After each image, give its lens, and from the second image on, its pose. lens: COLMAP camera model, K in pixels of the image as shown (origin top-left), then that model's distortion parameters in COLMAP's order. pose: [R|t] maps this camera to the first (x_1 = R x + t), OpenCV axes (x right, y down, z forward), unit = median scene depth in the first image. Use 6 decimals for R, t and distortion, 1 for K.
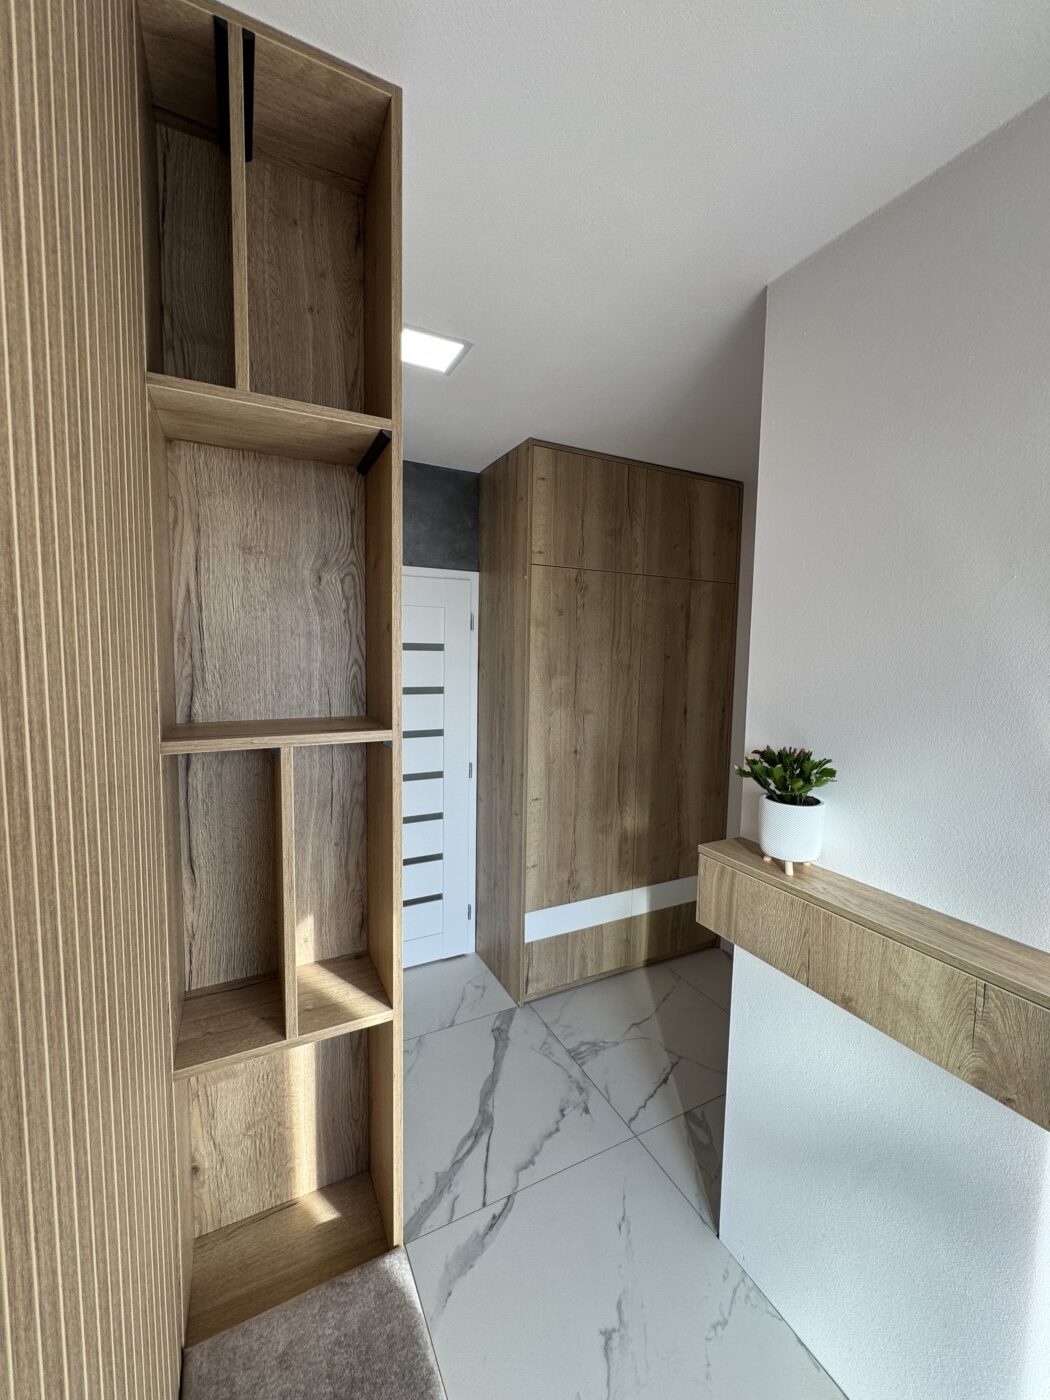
lens RADIAL K [[557.8, 0, 525.0], [0, 557.8, 698.4], [0, 0, 1]] dist [-0.004075, 0.000165]
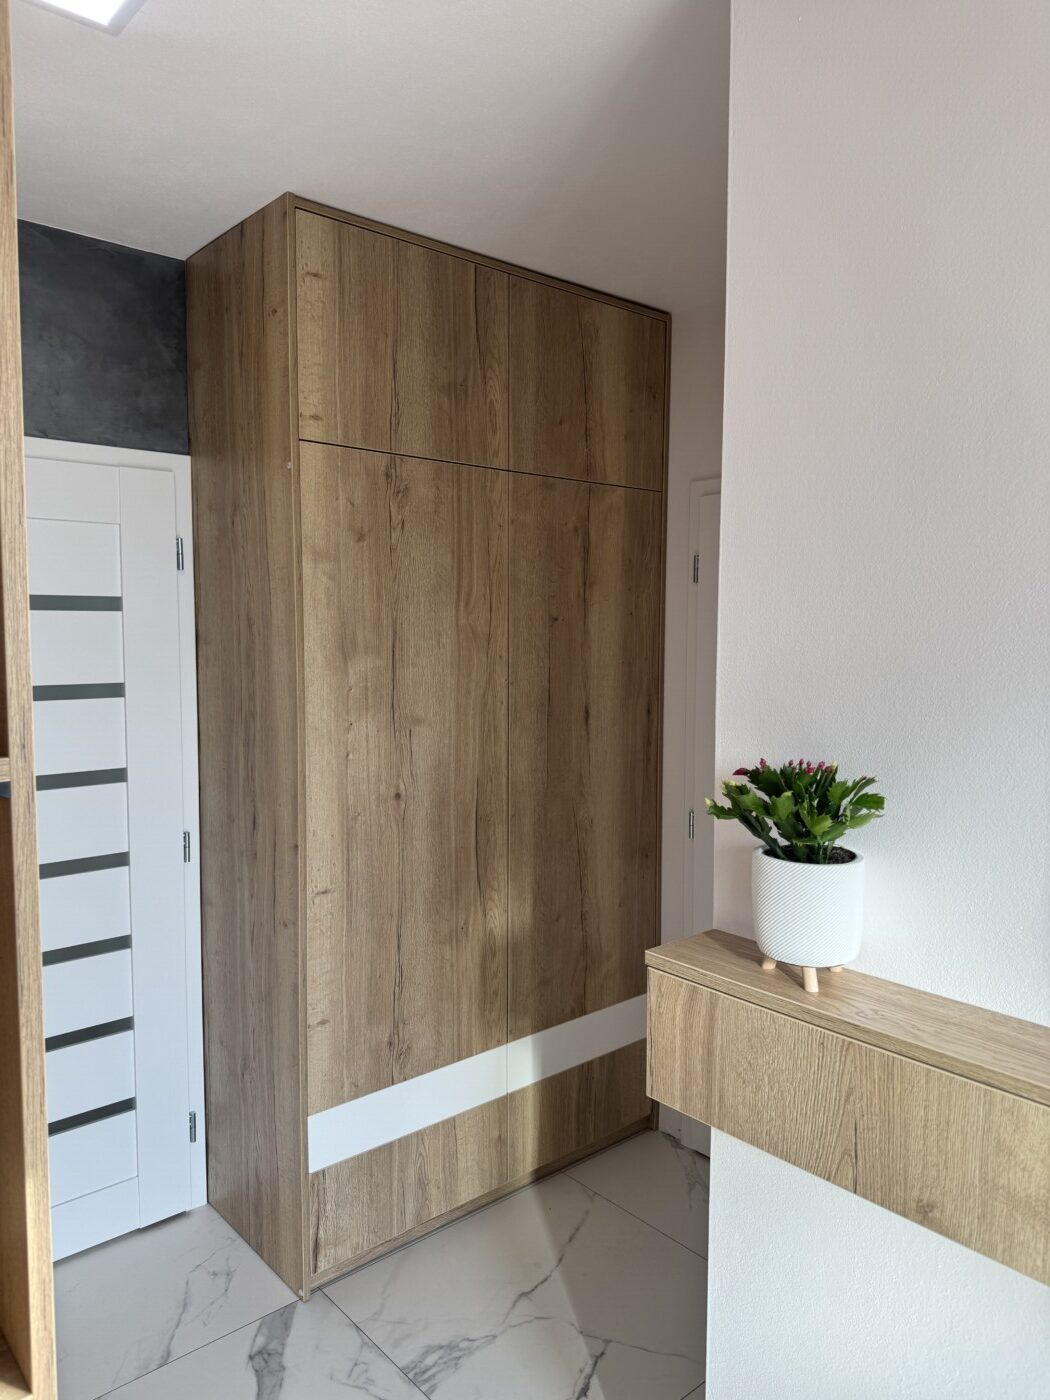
lens RADIAL K [[978.6, 0, 534.7], [0, 978.6, 703.5], [0, 0, 1]] dist [0.088380, -0.125490]
pose [[0.968421, -0.032566, 0.247183, -0.011485], [0.033575, 0.999436, 0.000131, 0.010994], [-0.247048, 0.008172, 0.968969, 0.056174]]
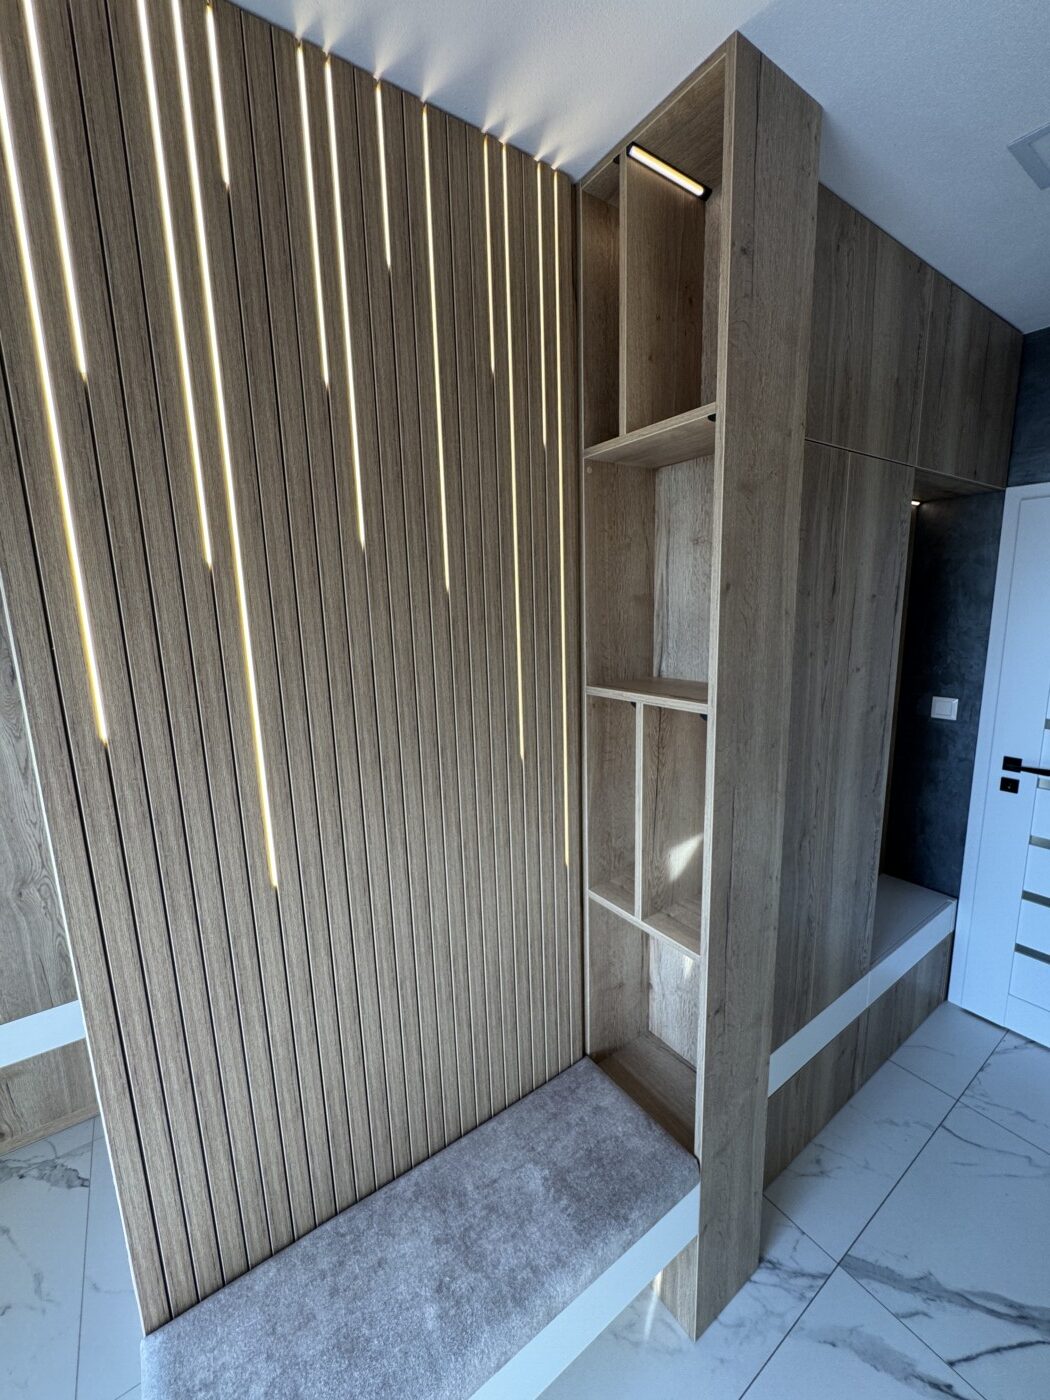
lens RADIAL K [[557.8, 0, 525.0], [0, 557.8, 698.4], [0, 0, 1]] dist [-0.004075, 0.000165]
pose [[0.139759, 0.150591, -0.978667, 0.291107], [-0.052383, 0.988108, 0.144563, -0.035015], [0.988799, 0.031061, 0.145986, 0.195410]]
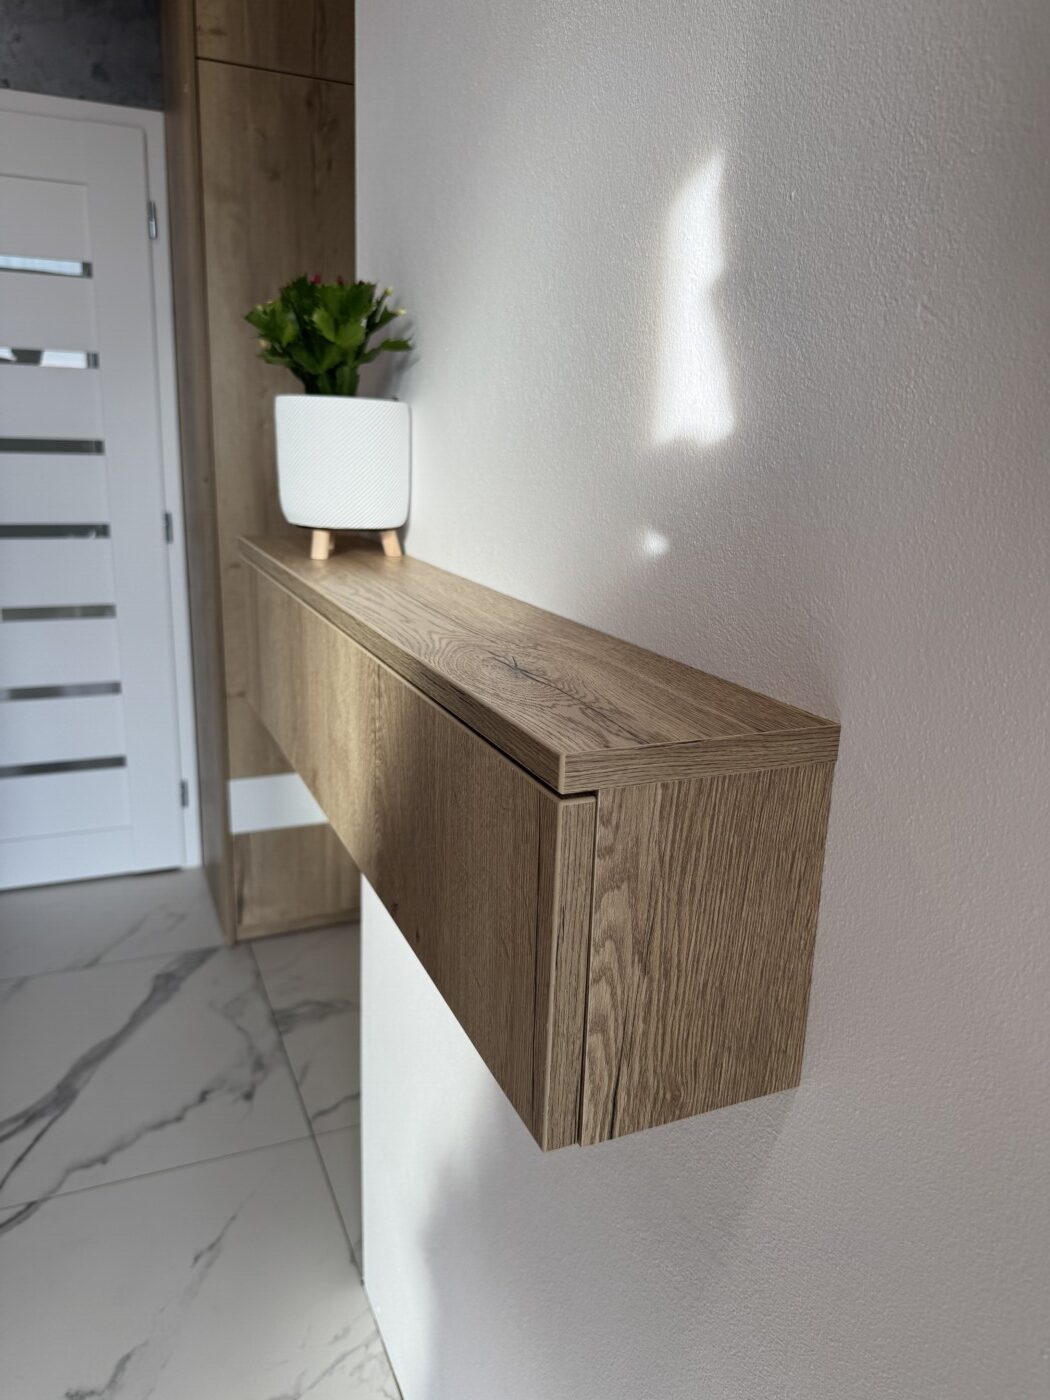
lens RADIAL K [[1009.3, 0, 526.7], [0, 1009.3, 704.3], [0, 0, 1]] dist [-0.006363, -0.005262]
pose [[0.998089, 0.034463, -0.051285, 0.339740], [-0.024992, 0.984250, 0.175006, 0.138933], [0.056508, -0.173390, 0.983231, 0.076493]]
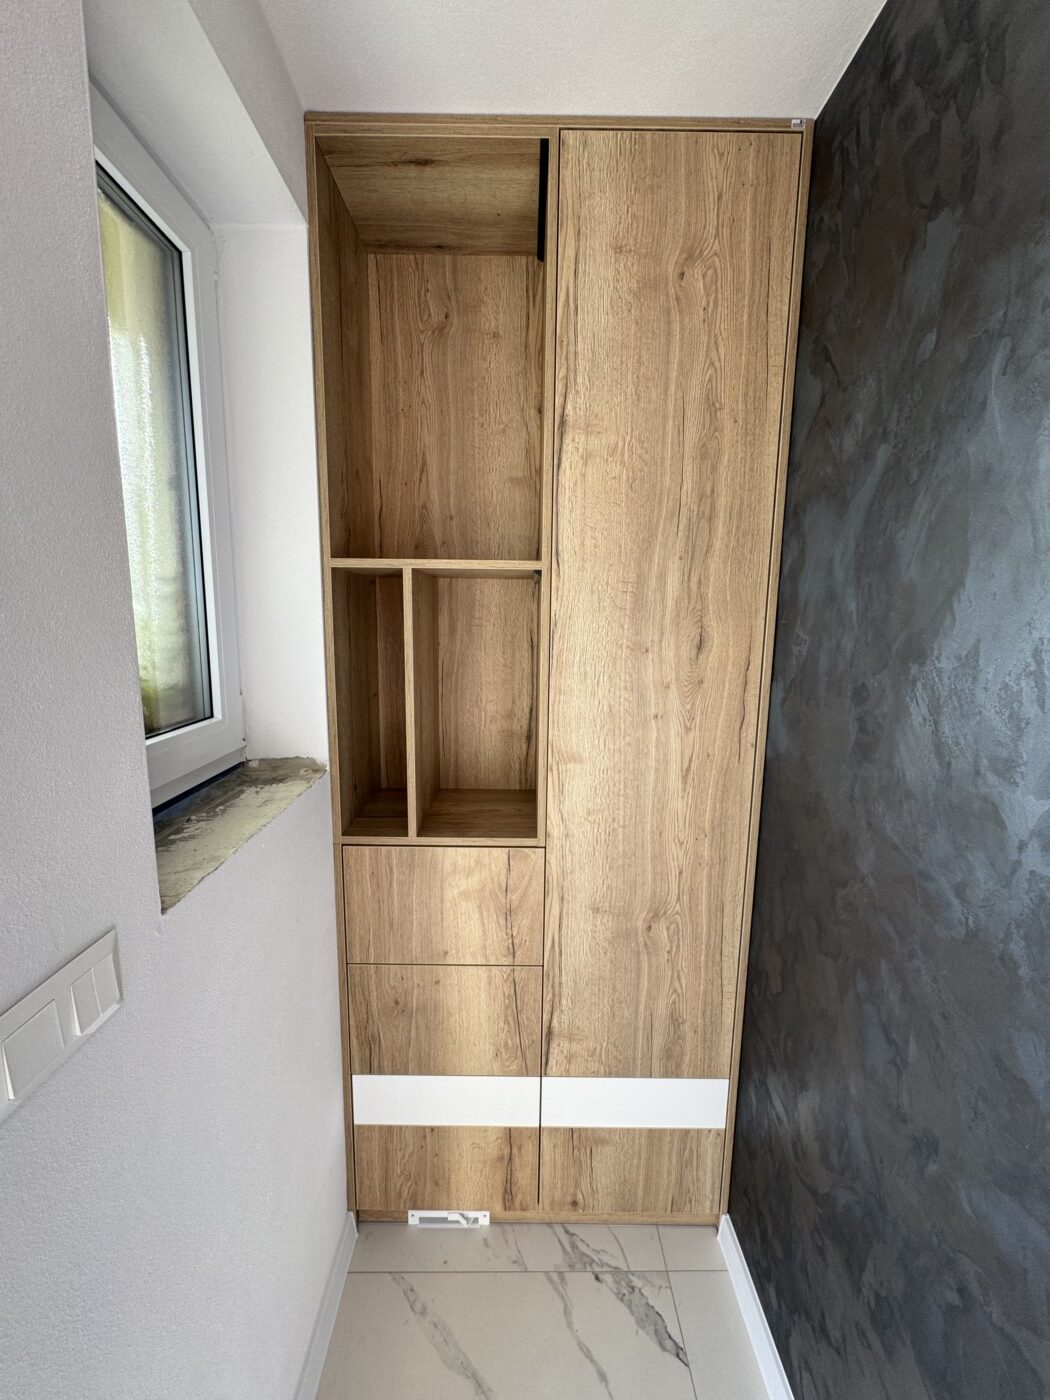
lens RADIAL K [[557.8, 0, 525.0], [0, 557.8, 698.4], [0, 0, 1]] dist [-0.004075, 0.000165]
pose [[-0.442012, 0.109698, -0.890276, 0.075035], [-0.097493, 0.980739, 0.169249, 0.041216], [0.891695, 0.161606, -0.422804, -0.223459]]
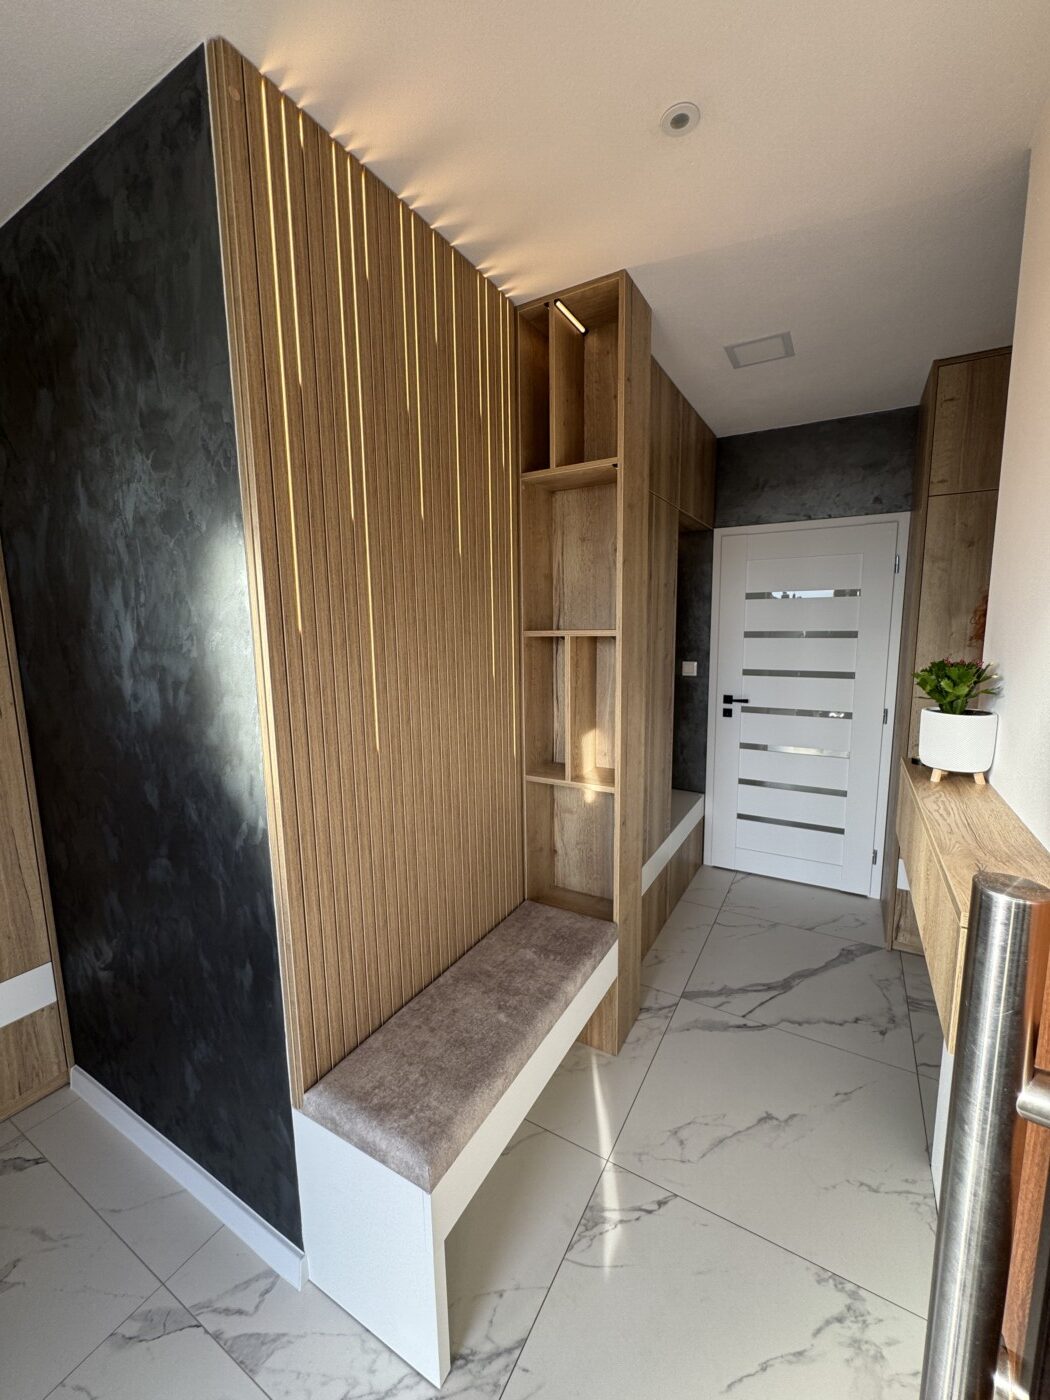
lens RADIAL K [[557.8, 0, 525.0], [0, 557.8, 698.4], [0, 0, 1]] dist [-0.004075, 0.000165]
pose [[0.544523, 0.091906, -0.833696, 0.441038], [-0.047491, 0.995762, 0.078753, 0.058281], [0.837401, -0.003290, 0.546580, -0.093487]]
